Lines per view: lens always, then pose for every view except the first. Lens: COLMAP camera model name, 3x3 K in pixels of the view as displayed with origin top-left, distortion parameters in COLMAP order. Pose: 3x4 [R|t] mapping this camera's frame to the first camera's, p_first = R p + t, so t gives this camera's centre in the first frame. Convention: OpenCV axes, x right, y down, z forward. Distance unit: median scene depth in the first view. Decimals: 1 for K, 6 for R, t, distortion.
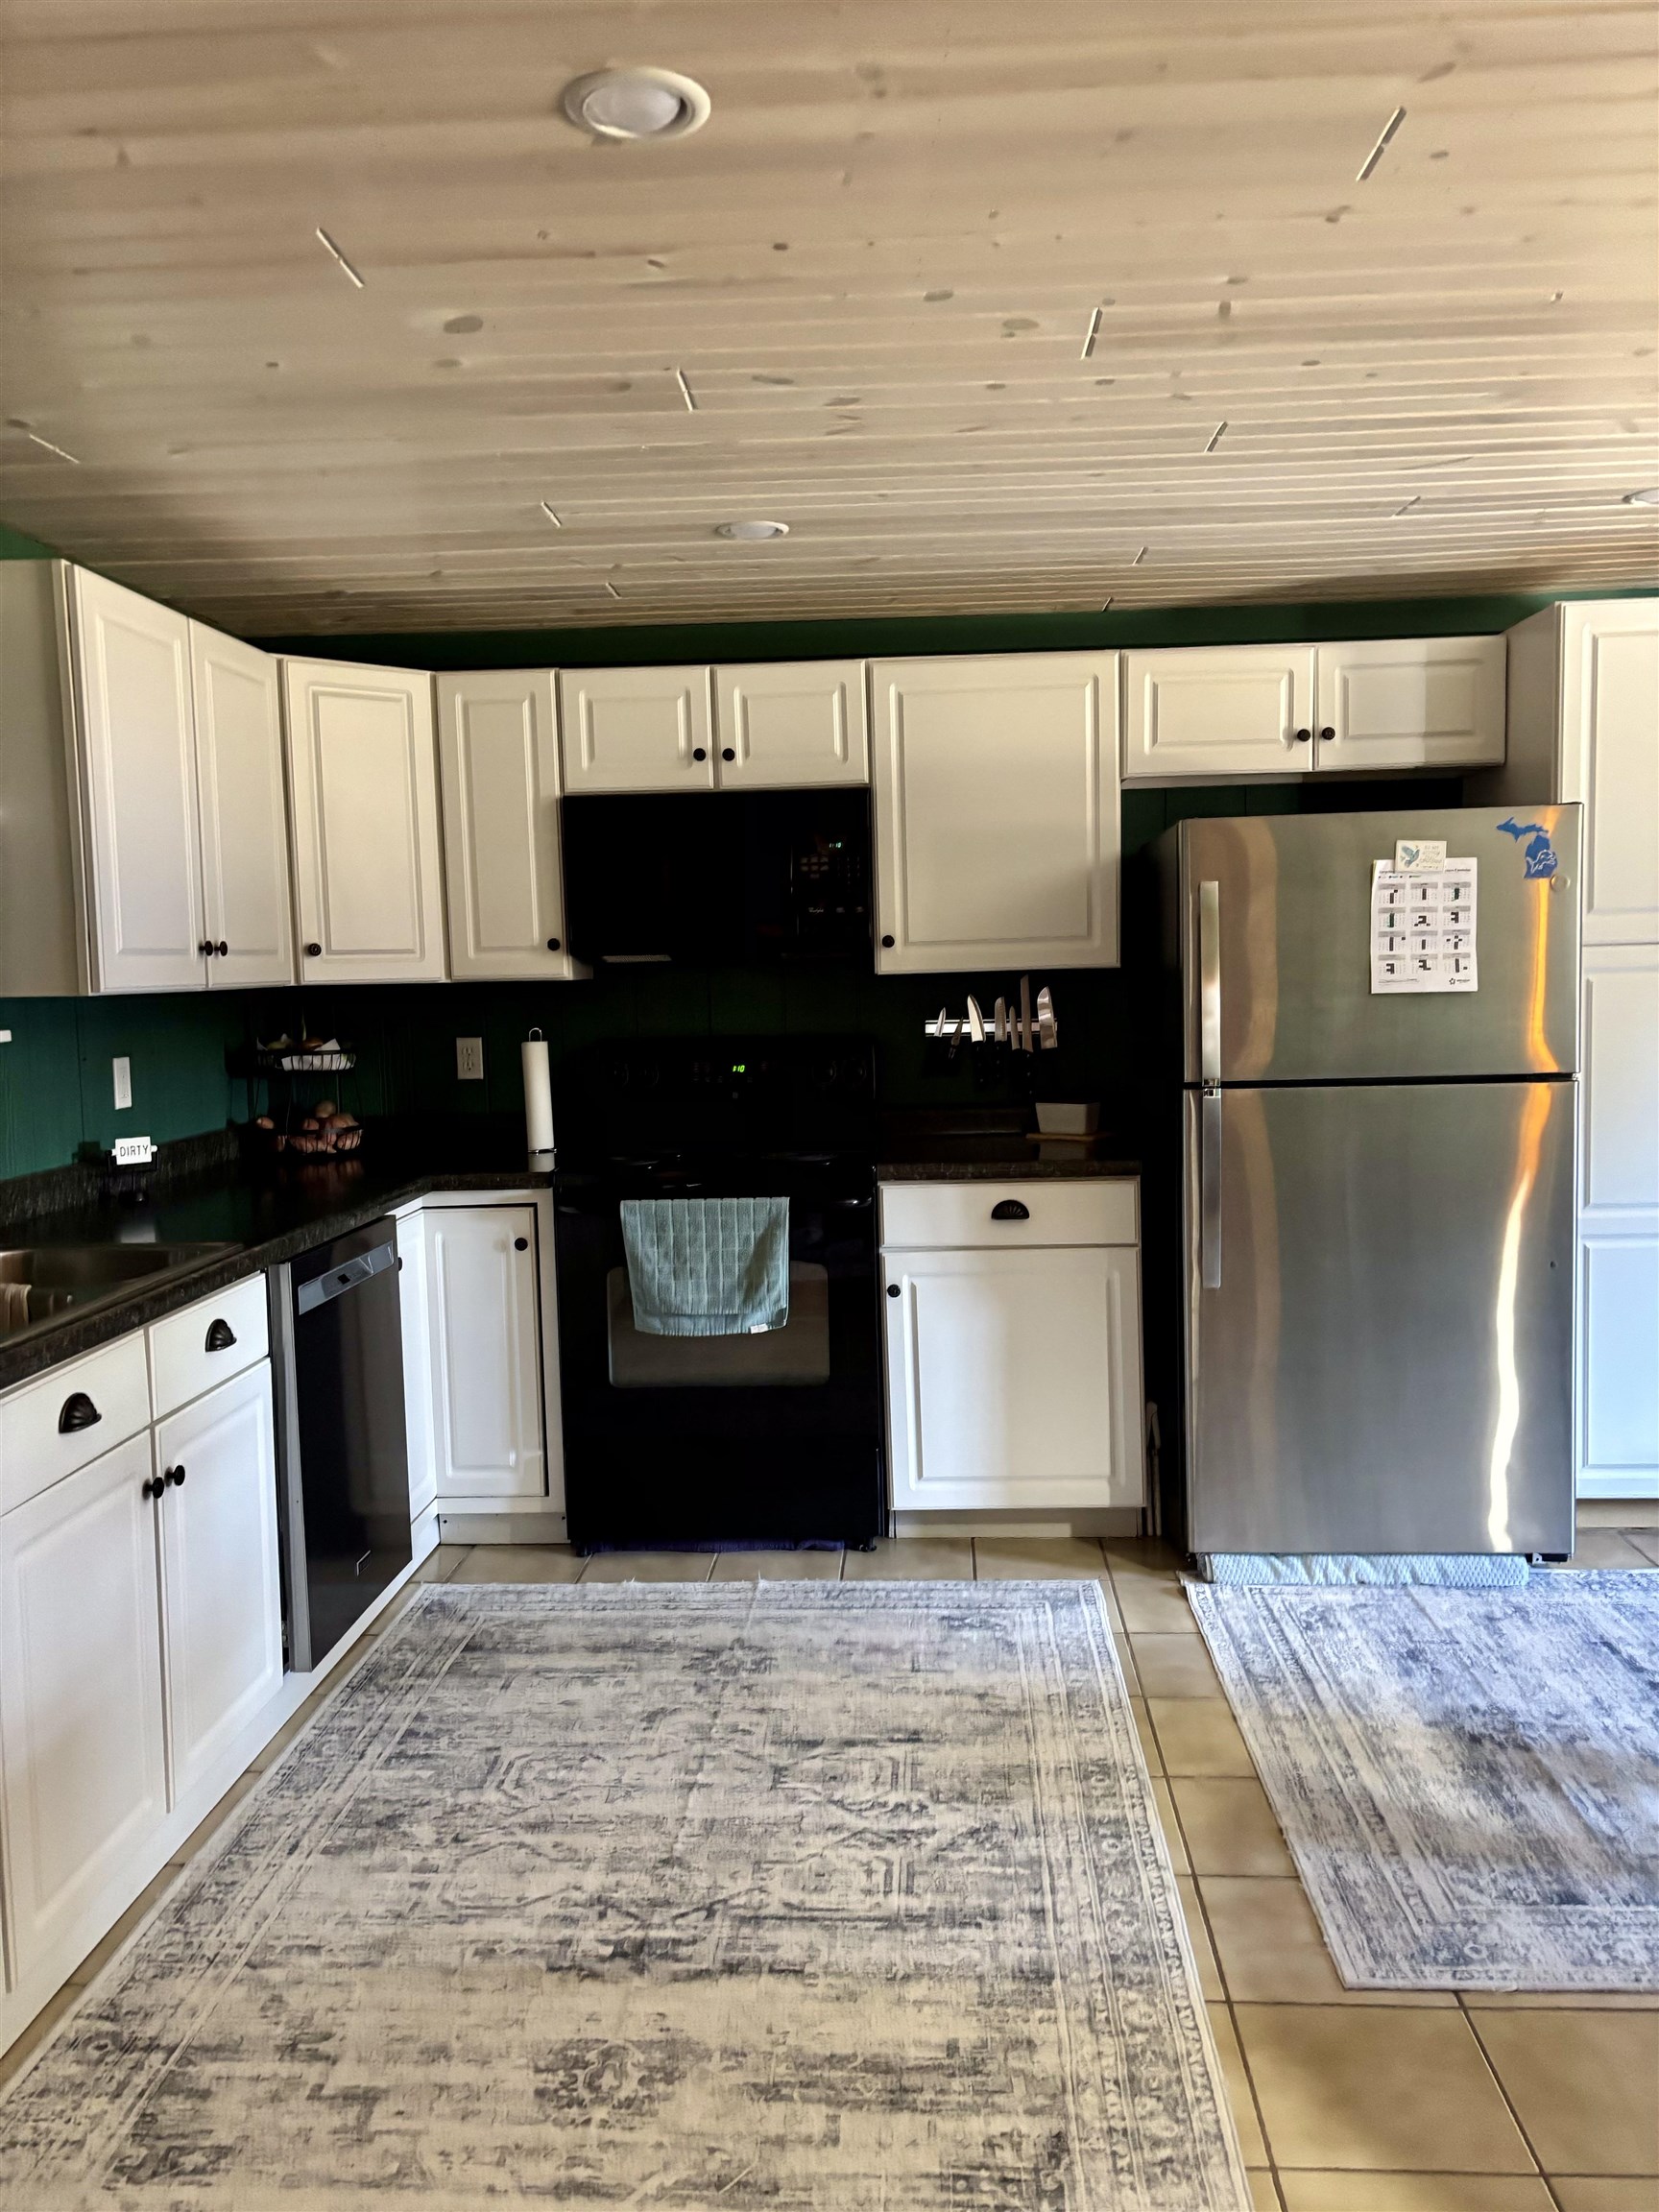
lens RADIAL K [[1669.1, 0, 850.9], [0, 1669.1, 1109.0], [0, 0, 1]] dist [0.054146, -0.057048]
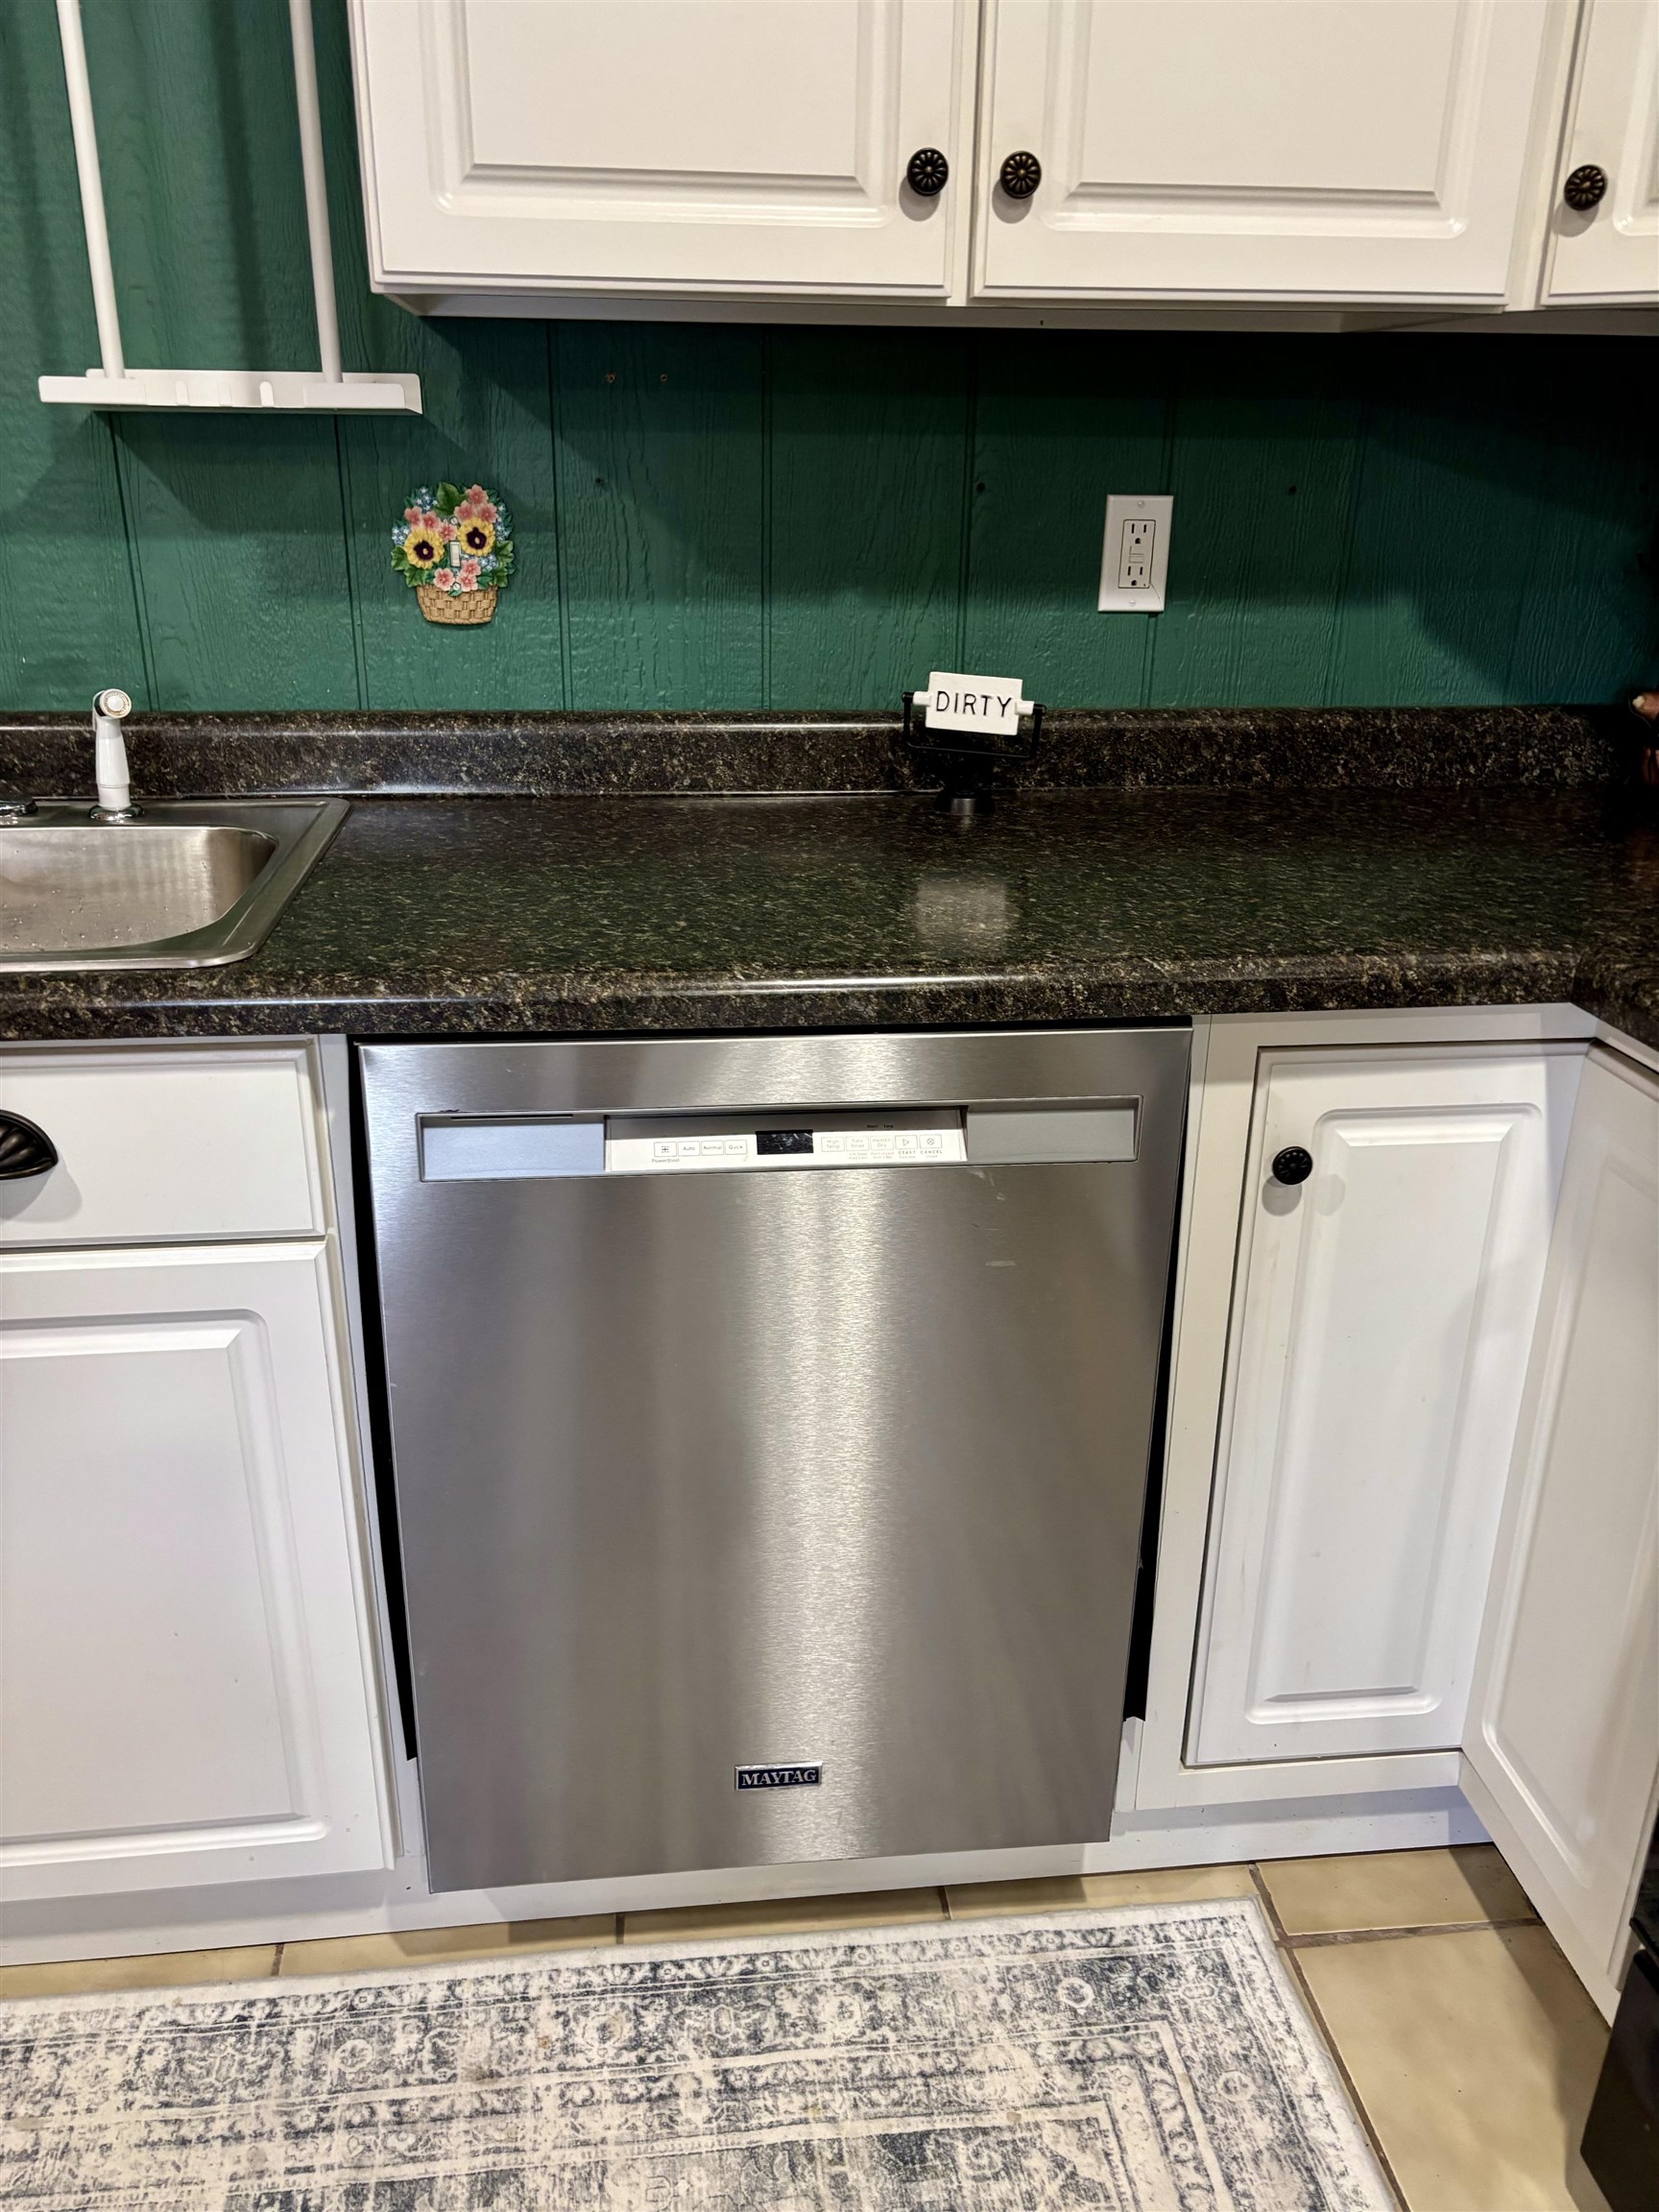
lens RADIAL K [[1669.1, 0, 829.1], [0, 1669.1, 1104.8], [0, 0, 1]] dist [0.054146, -0.057048]
pose [[0.164784, 0.384329, -0.908371, 0.028995], [-0.104239, 0.922589, 0.371436, -0.040708], [0.980806, 0.033480, 0.192090, 0.881708]]
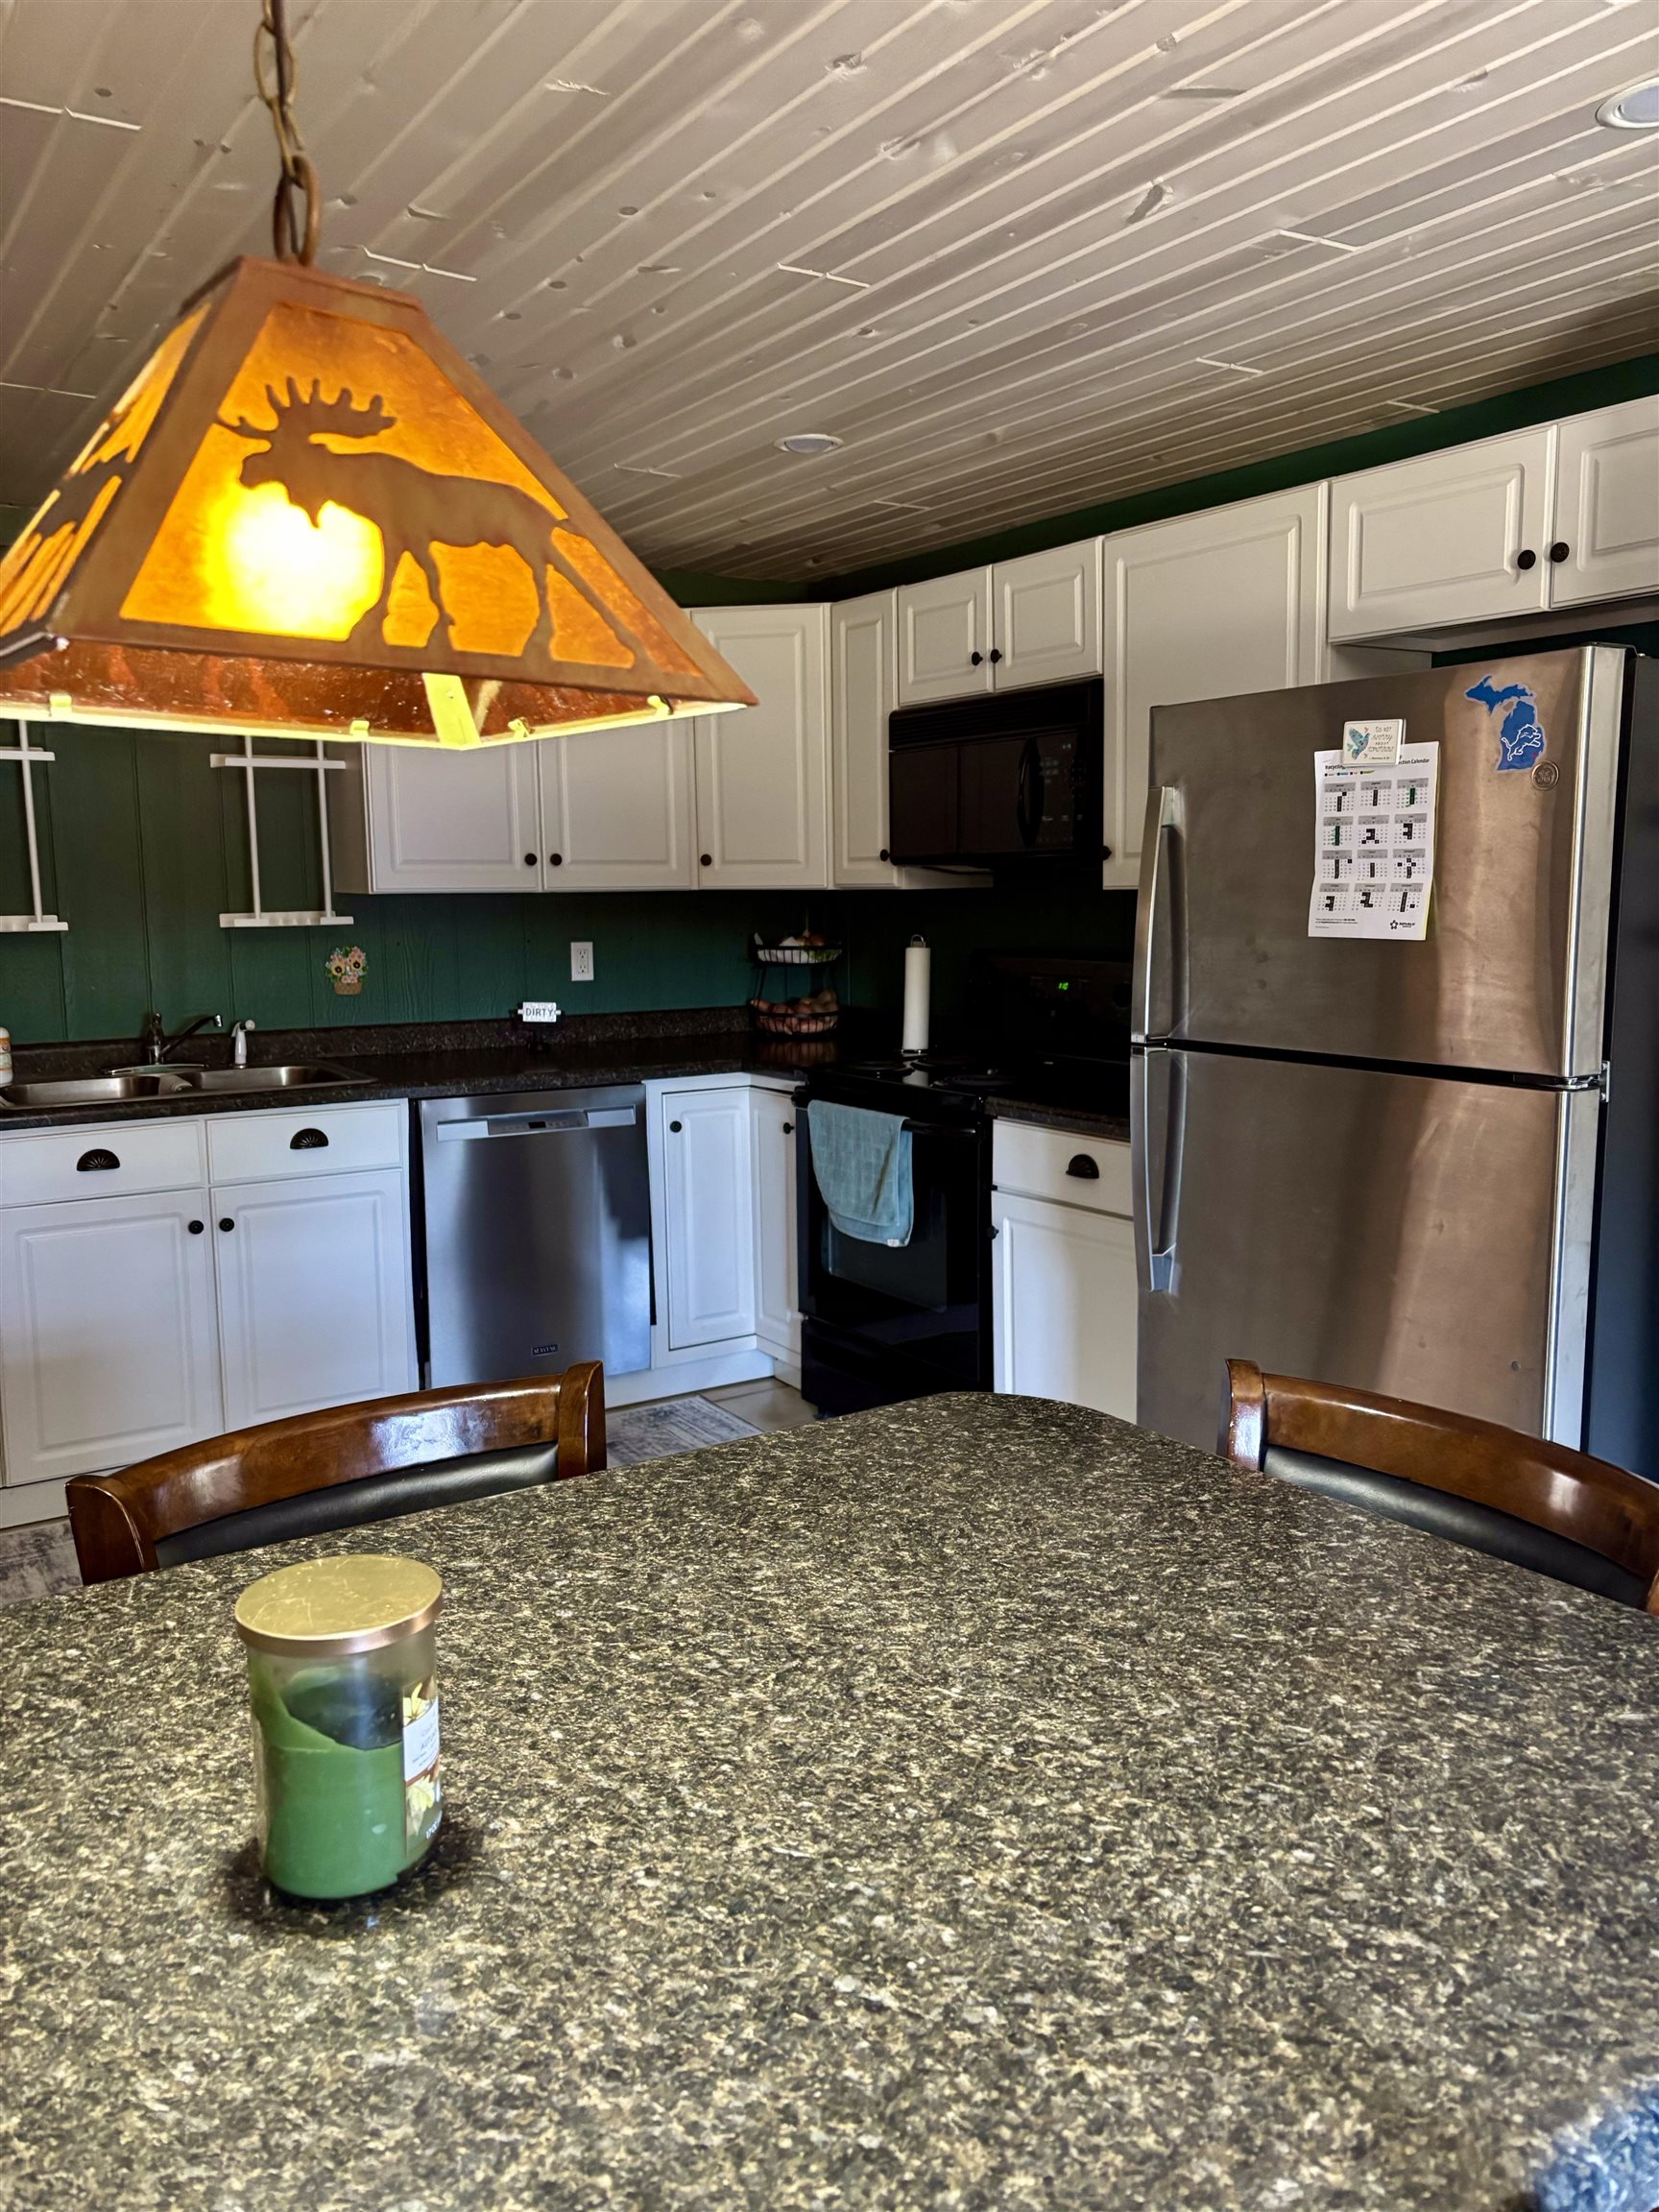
lens RADIAL K [[1669.1, 0, 828.6], [0, 1669.1, 1097.7], [0, 0, 1]] dist [0.054146, -0.057048]
pose [[0.582607, 0.124294, -0.803193, 0.784839], [-0.076931, 0.992234, 0.097745, -0.055268], [0.809105, 0.004844, 0.587645, 0.409628]]
